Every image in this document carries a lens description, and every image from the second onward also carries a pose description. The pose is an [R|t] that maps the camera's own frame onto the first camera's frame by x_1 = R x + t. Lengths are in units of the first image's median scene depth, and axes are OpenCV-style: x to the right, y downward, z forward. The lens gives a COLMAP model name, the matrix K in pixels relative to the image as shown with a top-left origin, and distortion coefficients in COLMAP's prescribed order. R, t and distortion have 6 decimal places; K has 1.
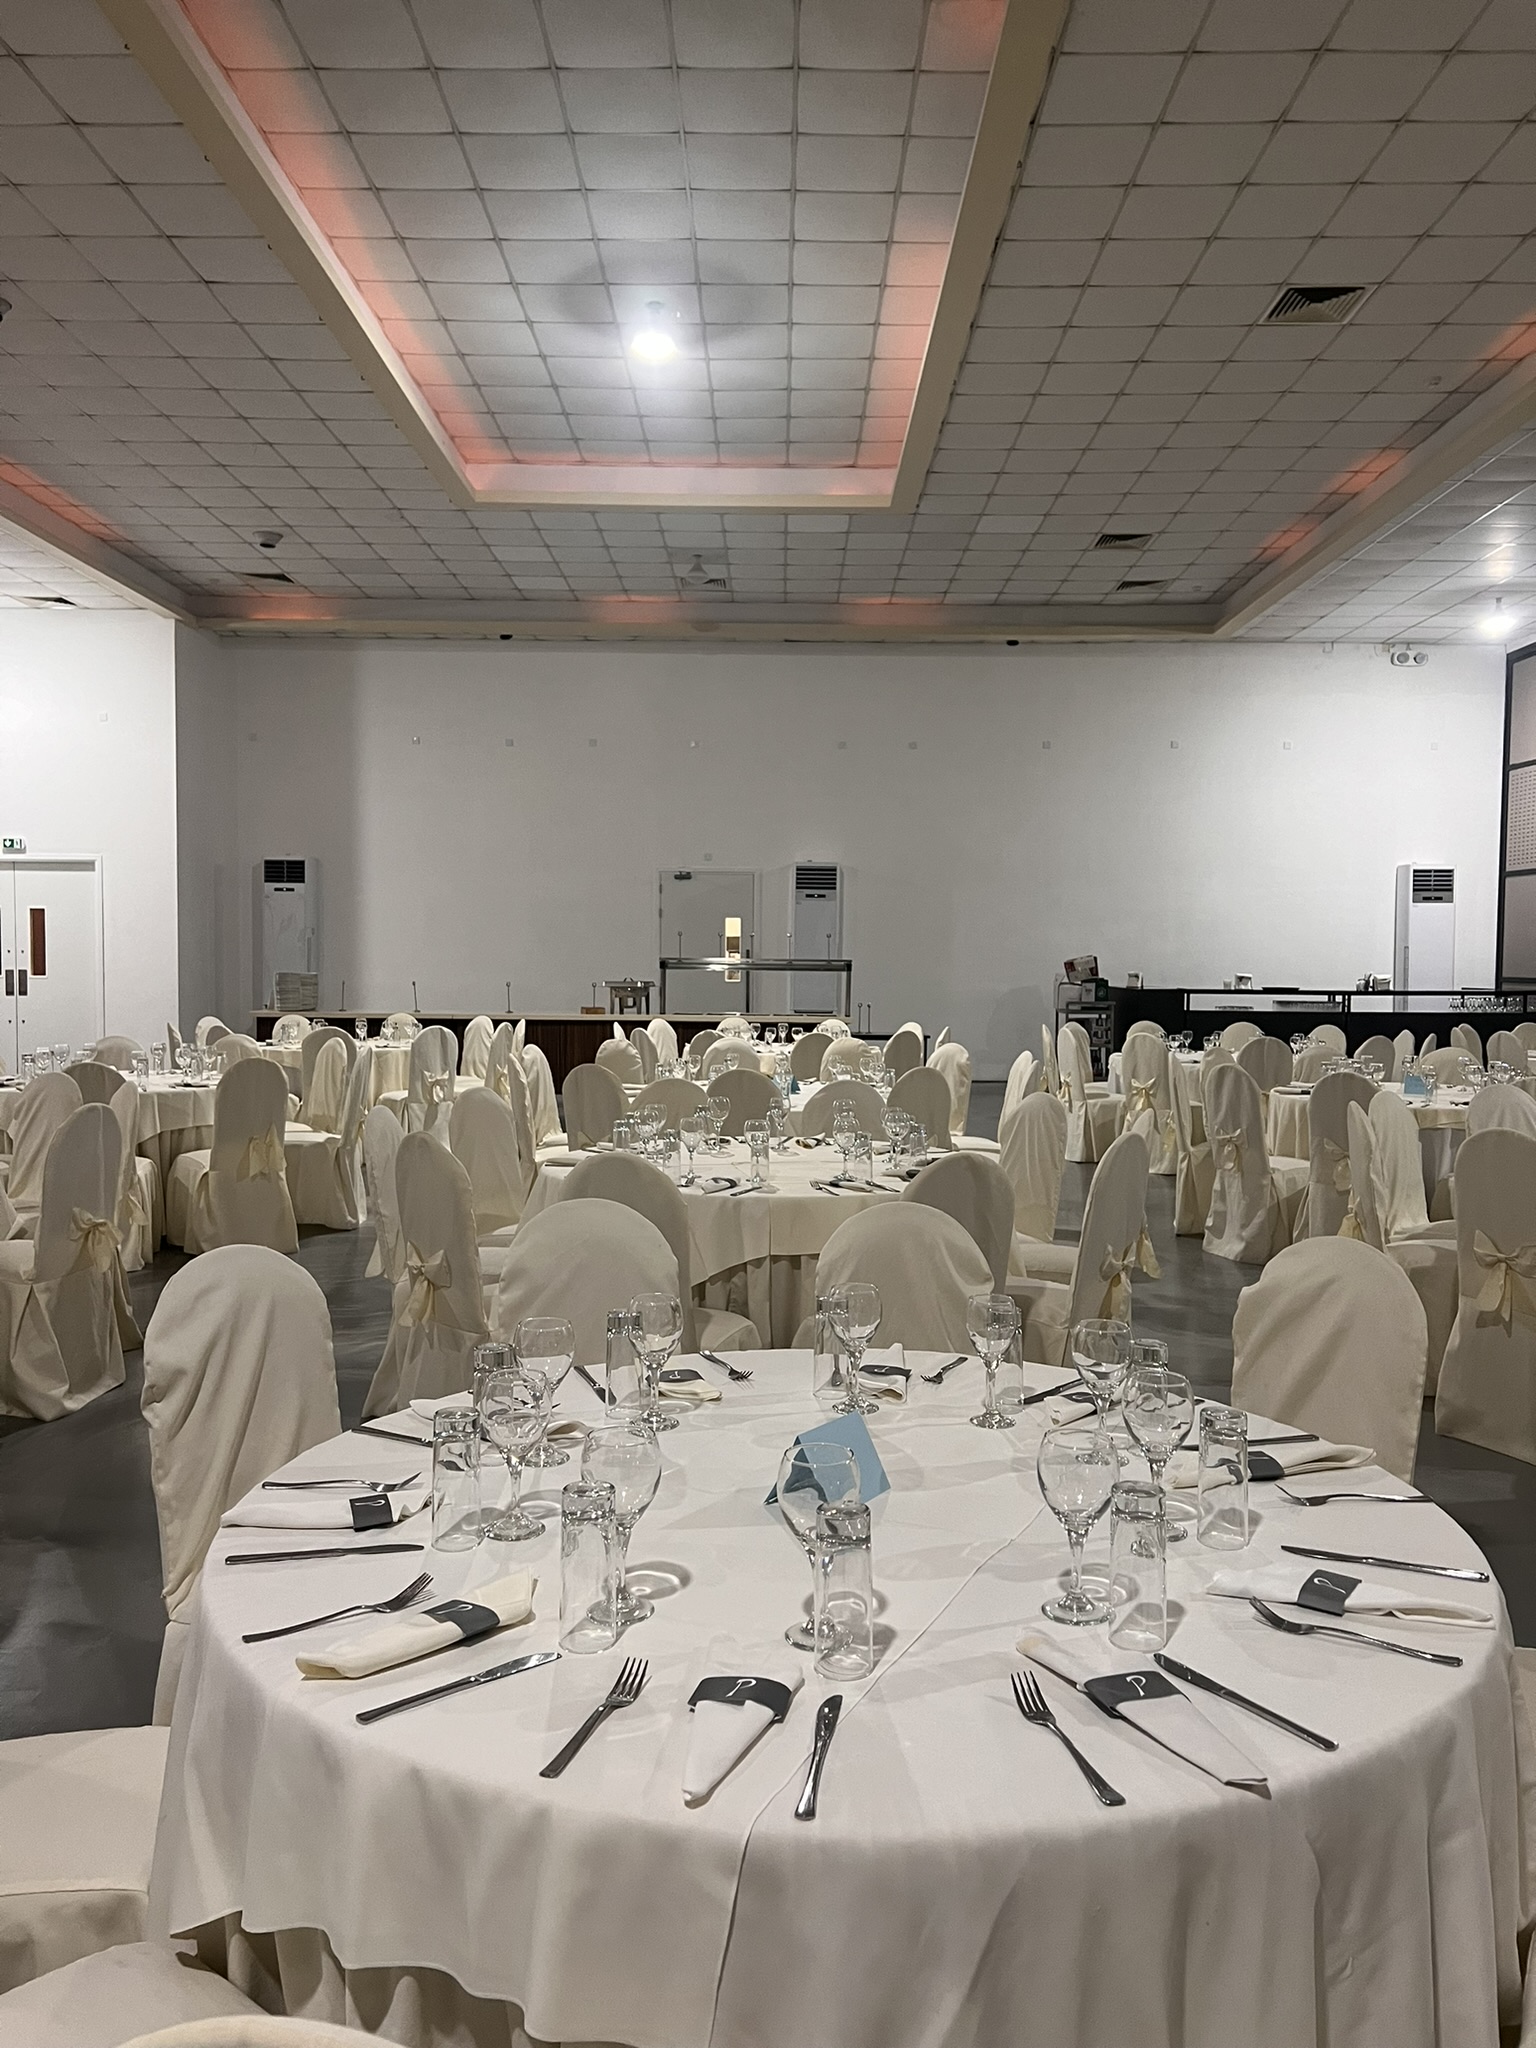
lens RADIAL K [[1524.4, 0, 761.3], [0, 1524.4, 1053.4], [0, 0, 1]] dist [0.044272, 0.000568]
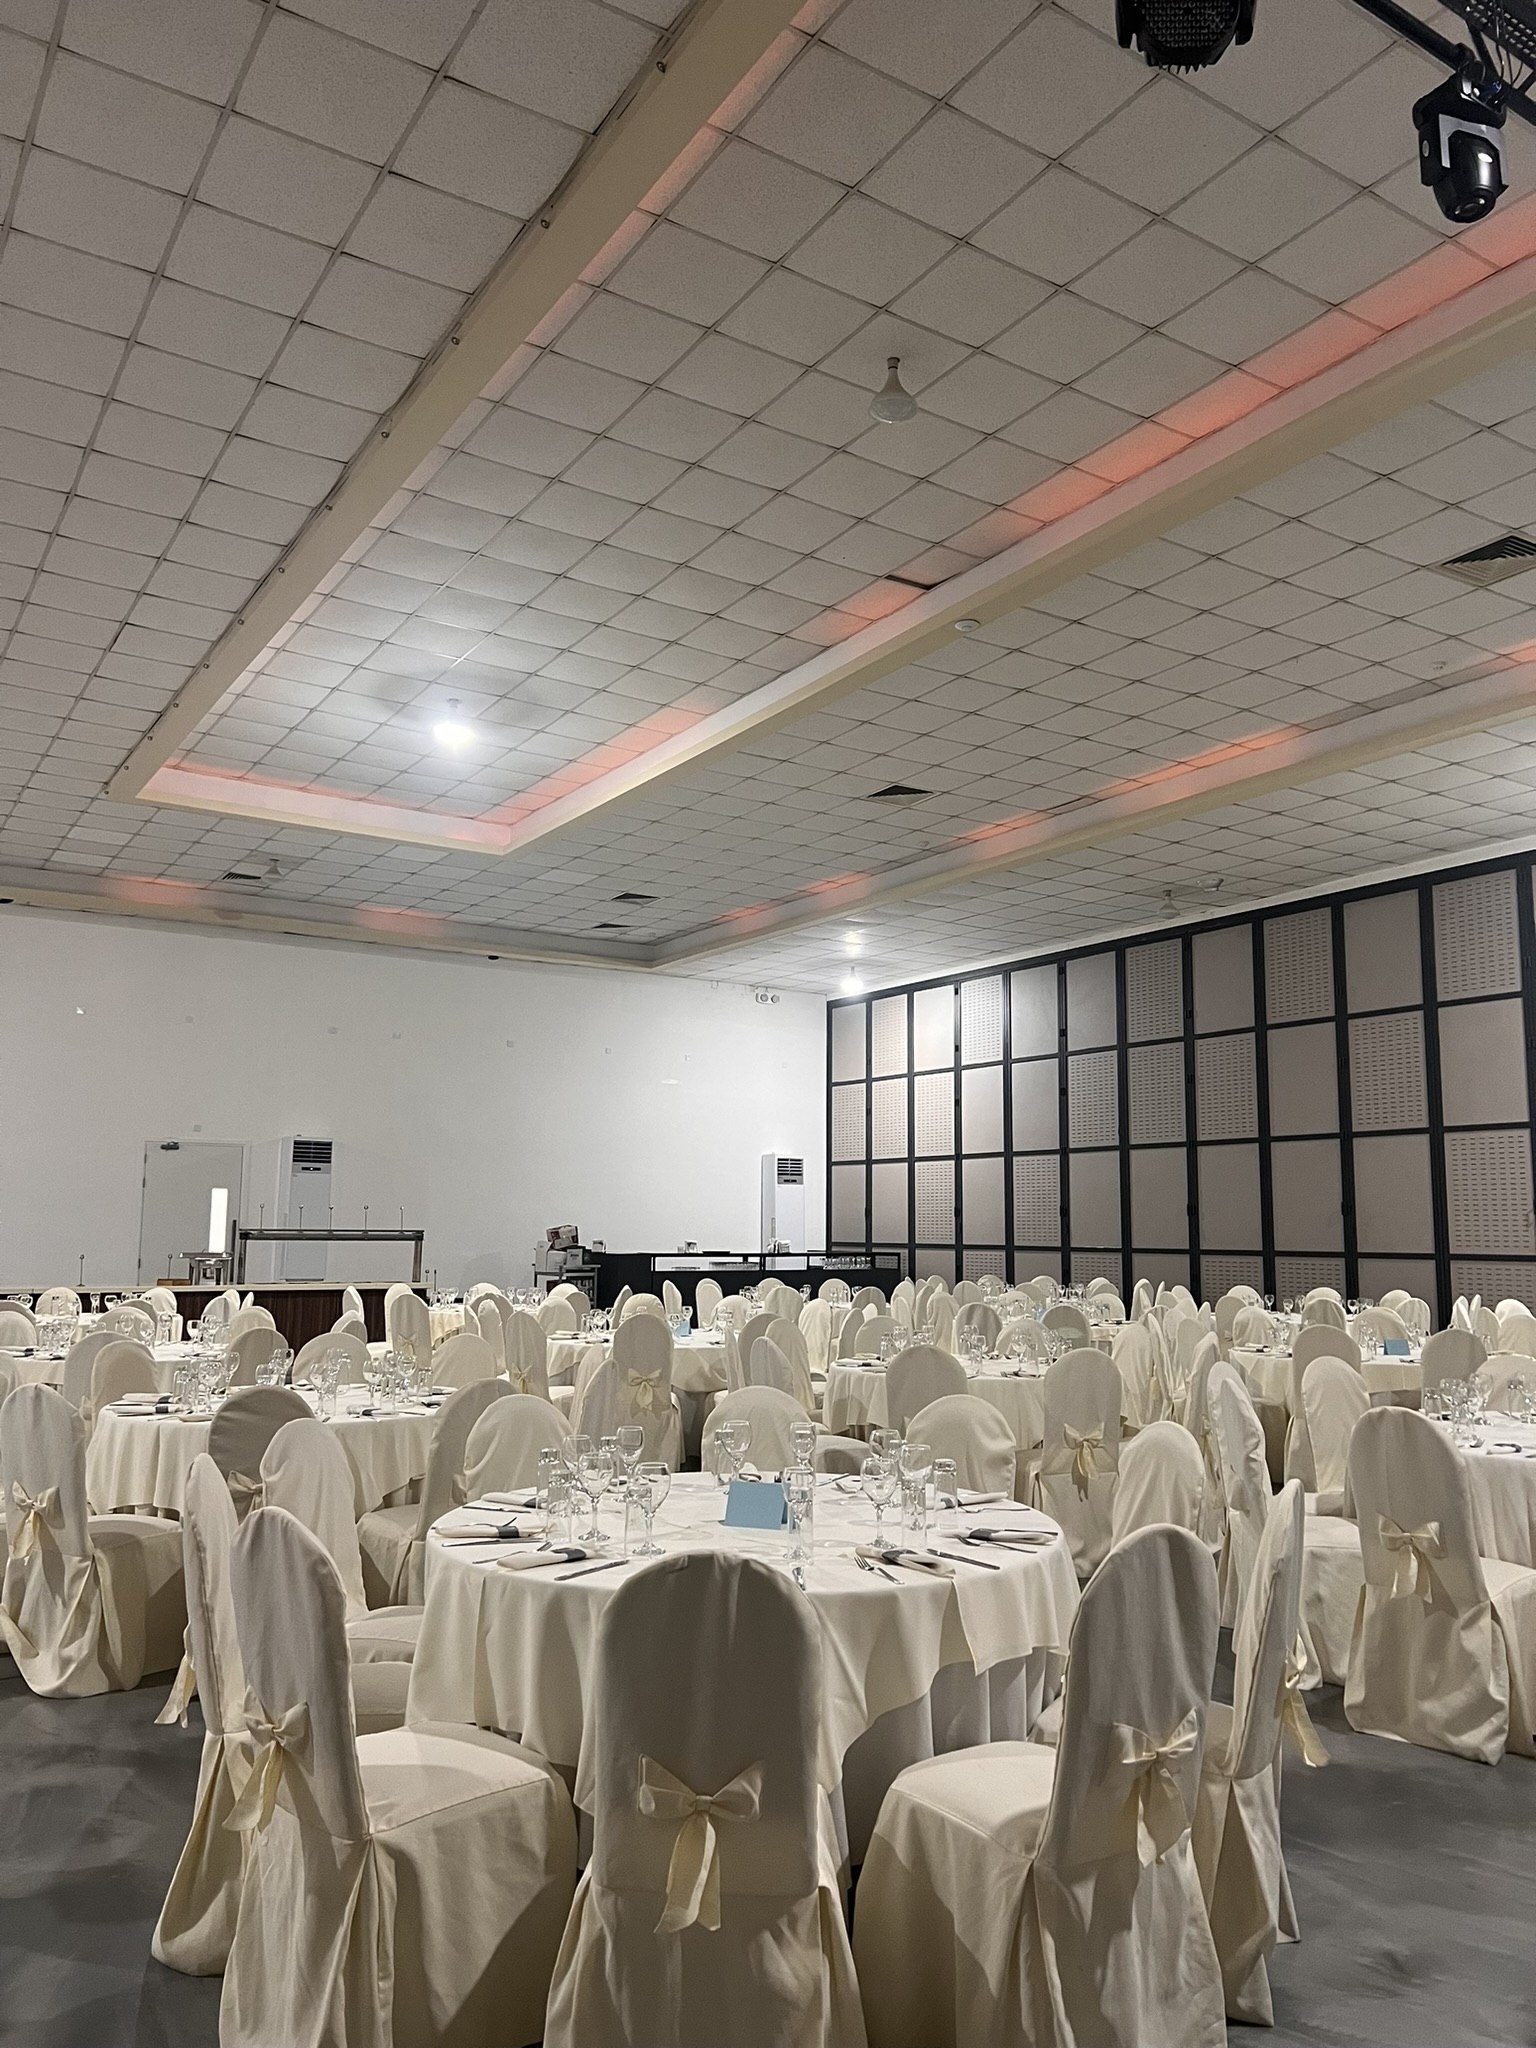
lens RADIAL K [[1505.3, 0, 768.0], [0, 1505.3, 1024.0], [0, 0, 1]] dist [0.000709, -0.000617]
pose [[0.832001, 0.071790, 0.550109, -0.300823], [0.035393, 0.982703, -0.181774, -0.000541], [-0.553644, 0.170706, 0.815069, -0.050175]]
